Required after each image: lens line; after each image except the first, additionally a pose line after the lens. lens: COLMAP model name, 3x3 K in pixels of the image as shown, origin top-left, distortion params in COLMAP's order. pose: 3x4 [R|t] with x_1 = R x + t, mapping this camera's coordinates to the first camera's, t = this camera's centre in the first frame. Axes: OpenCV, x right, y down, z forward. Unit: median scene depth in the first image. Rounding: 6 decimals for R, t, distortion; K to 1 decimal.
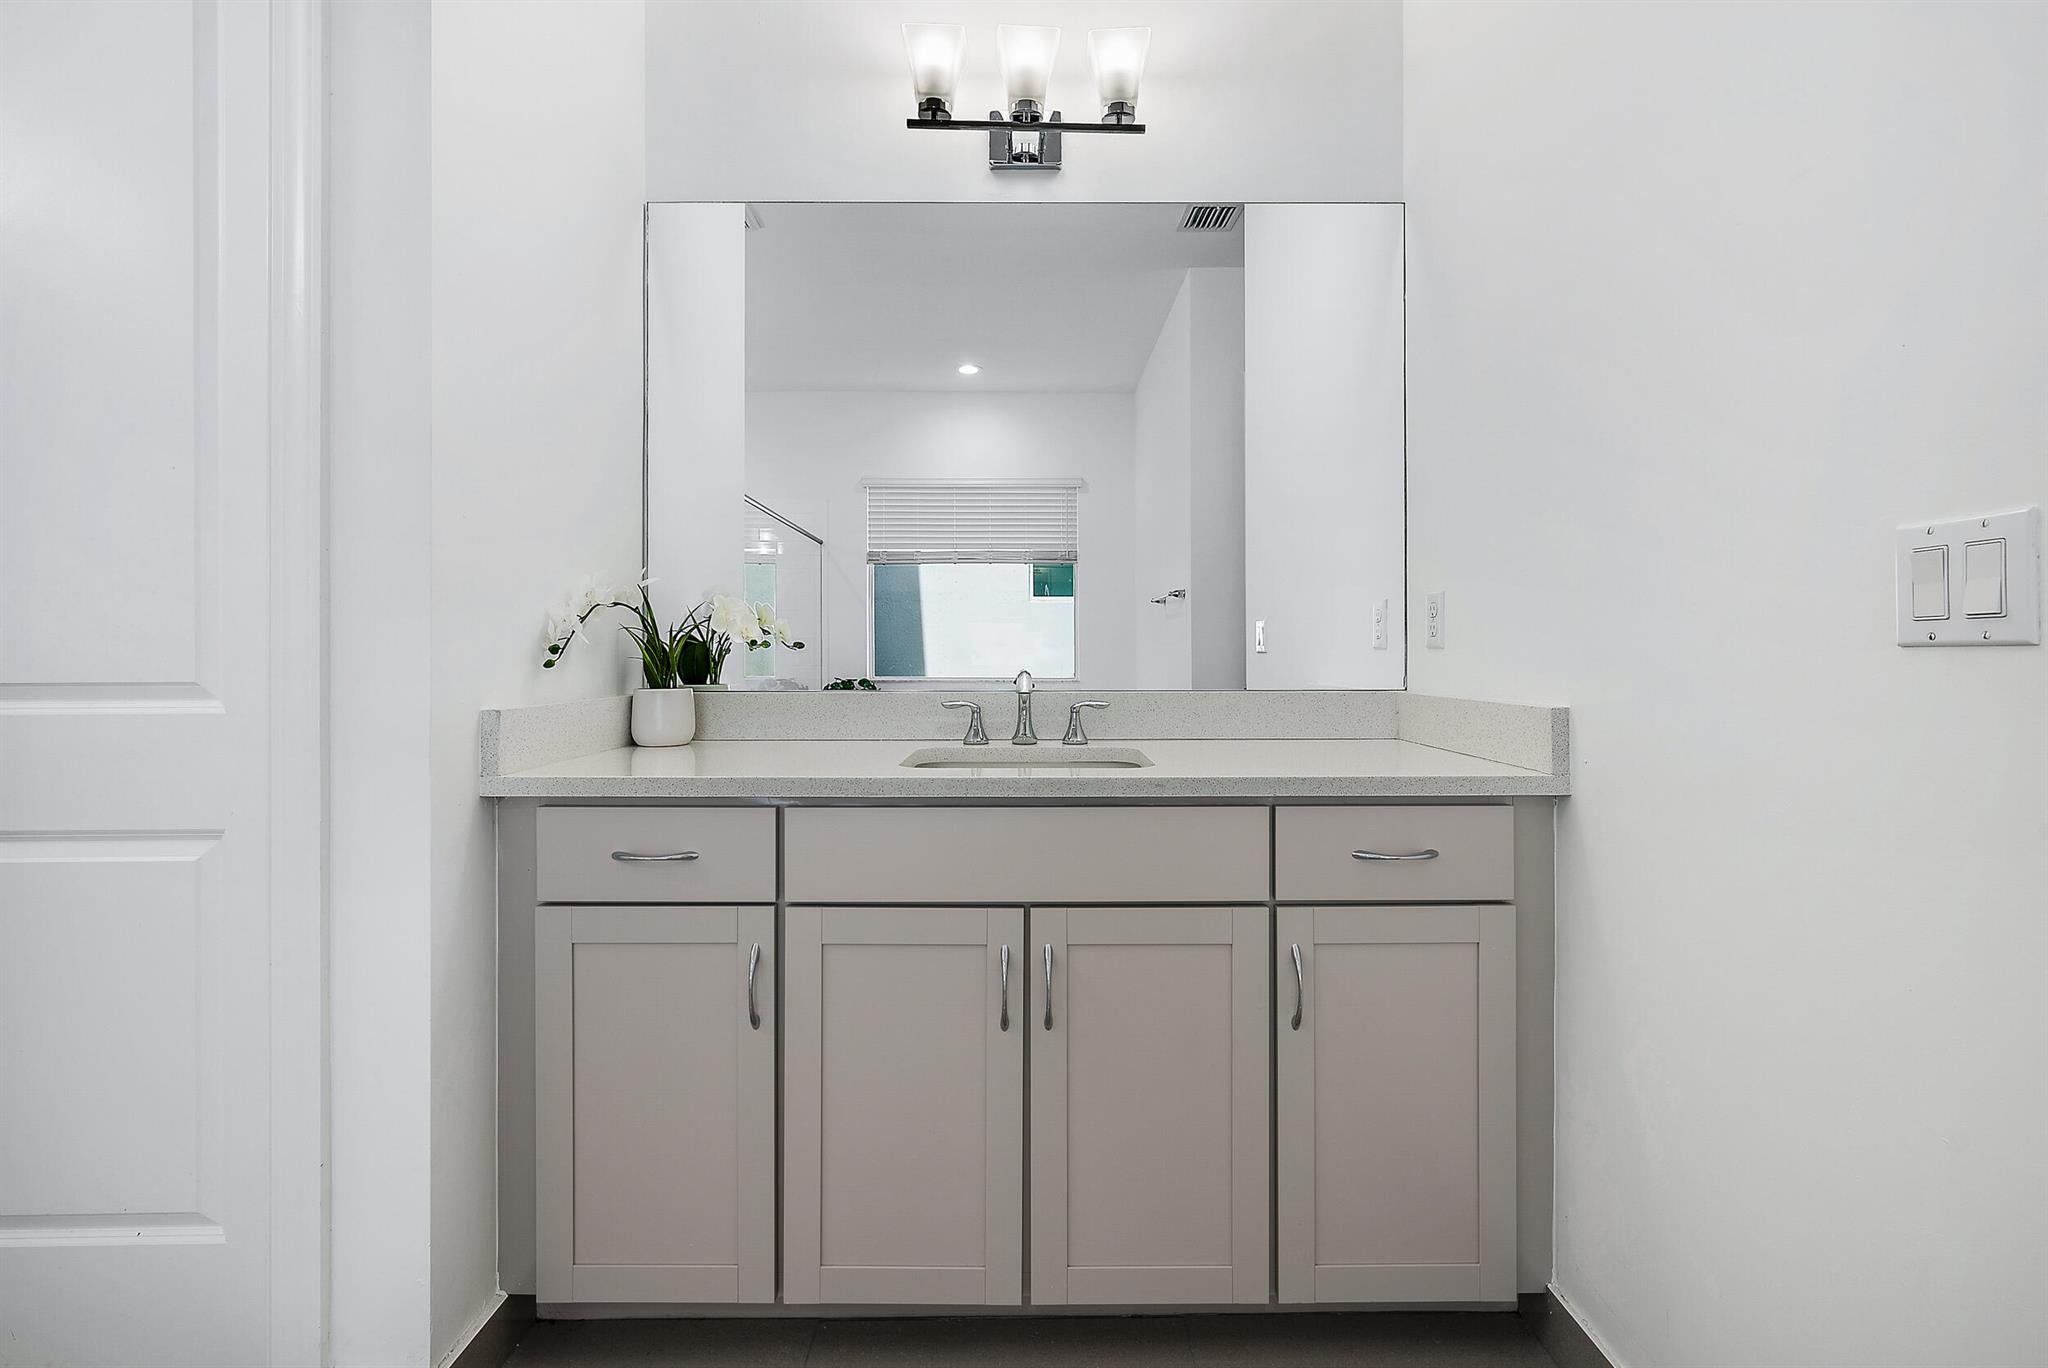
lens RADIAL K [[842.8, 0, 1024.0], [0, 842.8, 684.0], [0, 0, 1]] dist [-0.002275, -0.000096]
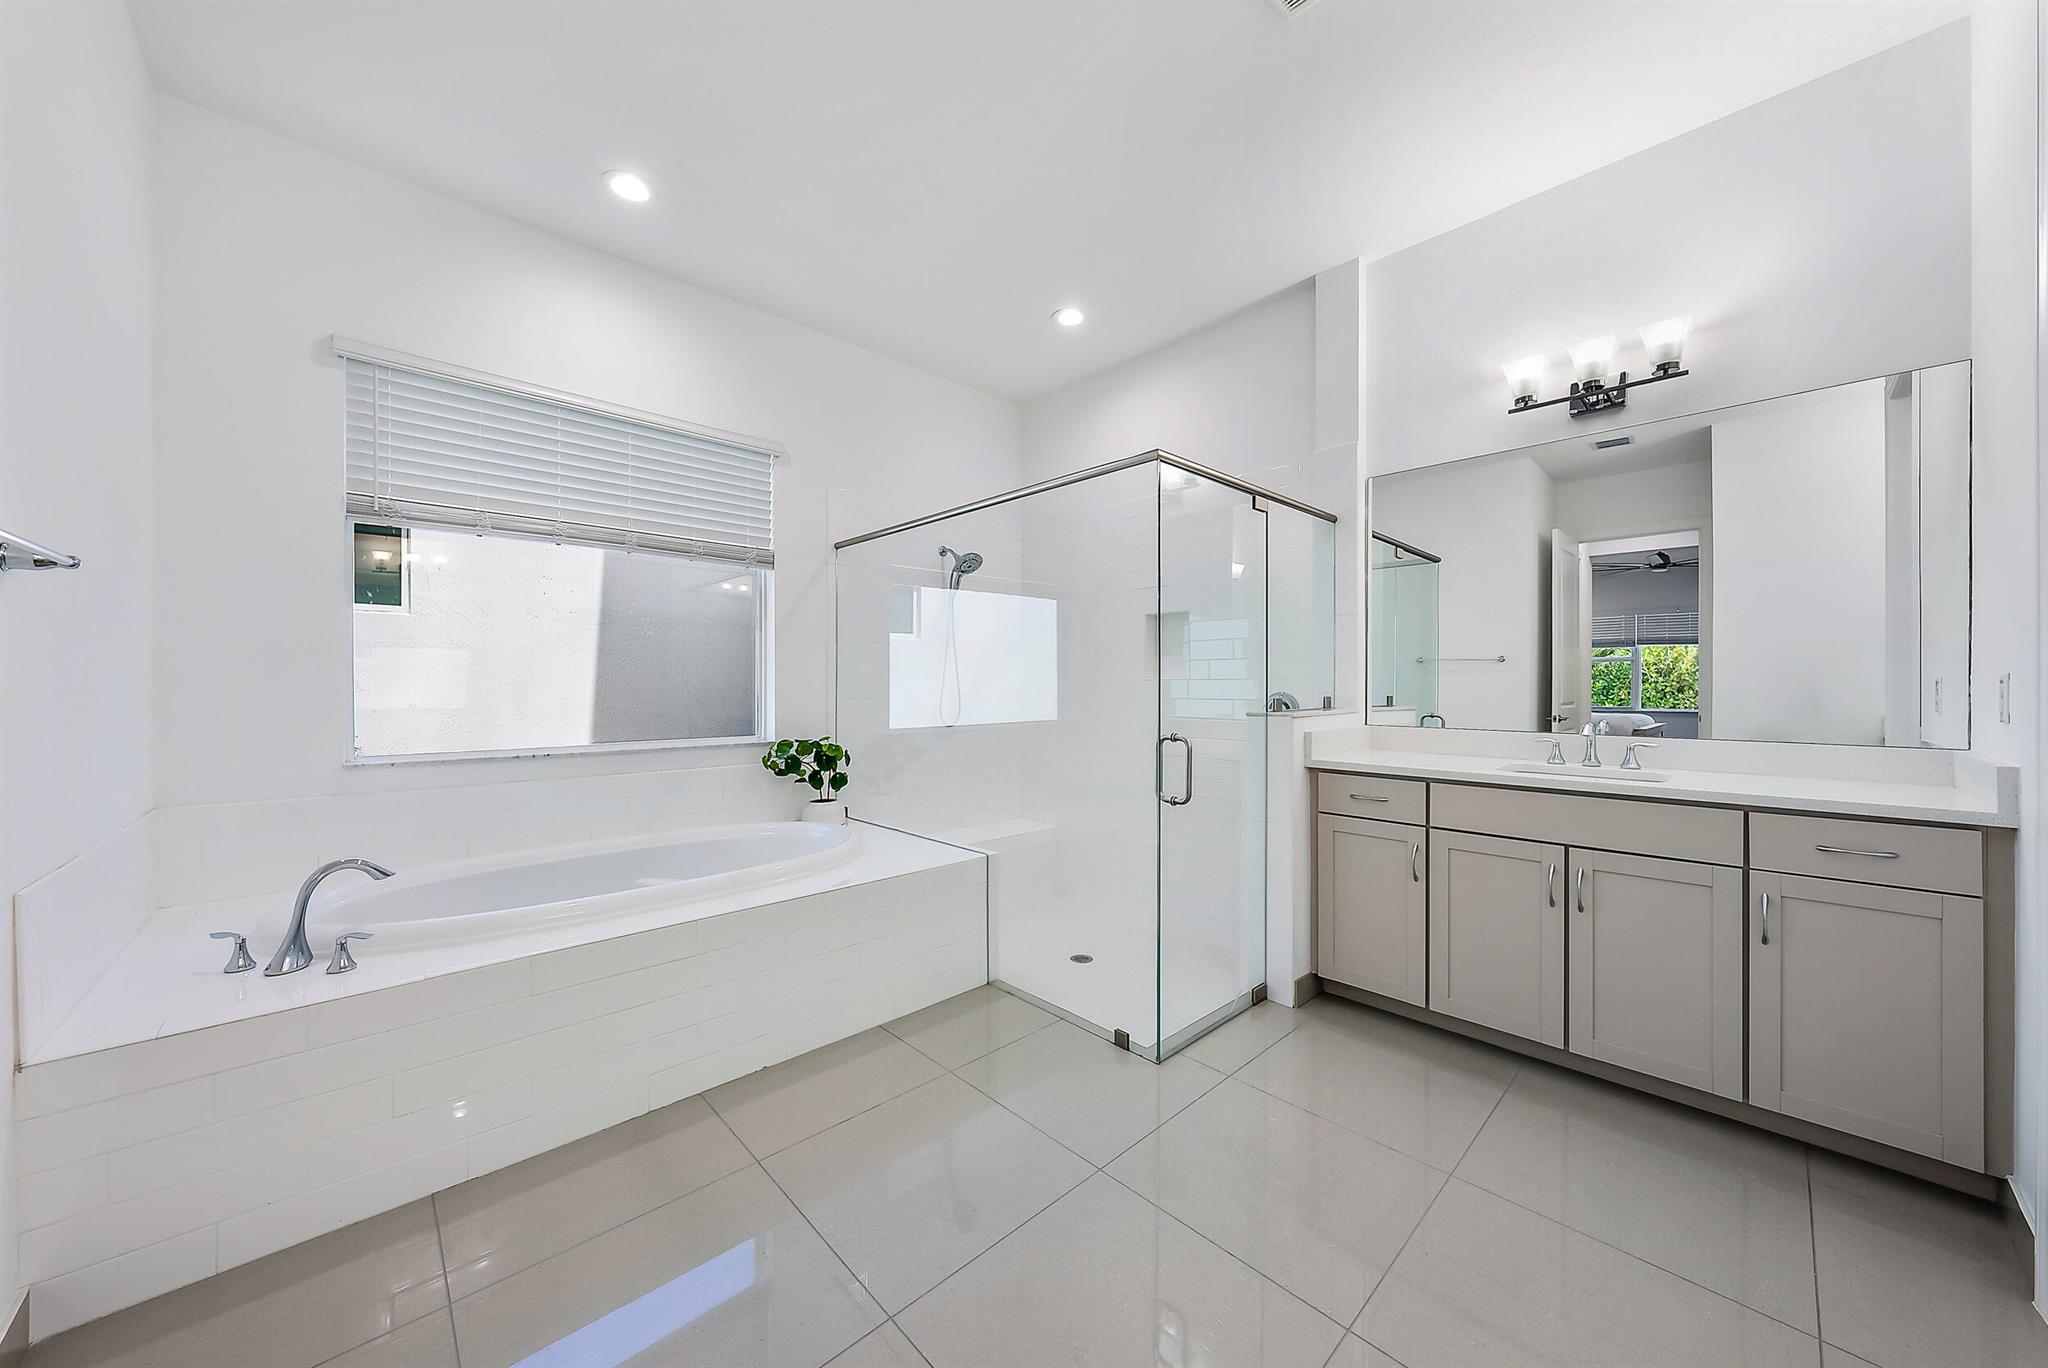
lens RADIAL K [[704.2, 0, 1024.0], [0, 704.2, 684.0], [0, 0, 1]] dist [-0.000538, 0.000049]
pose [[0.688145, 0.000532, -0.725573, 0.323103], [-0.001525, 0.999999, -0.000714, -0.111773], [0.725572, 0.001598, 0.688145, -1.049181]]
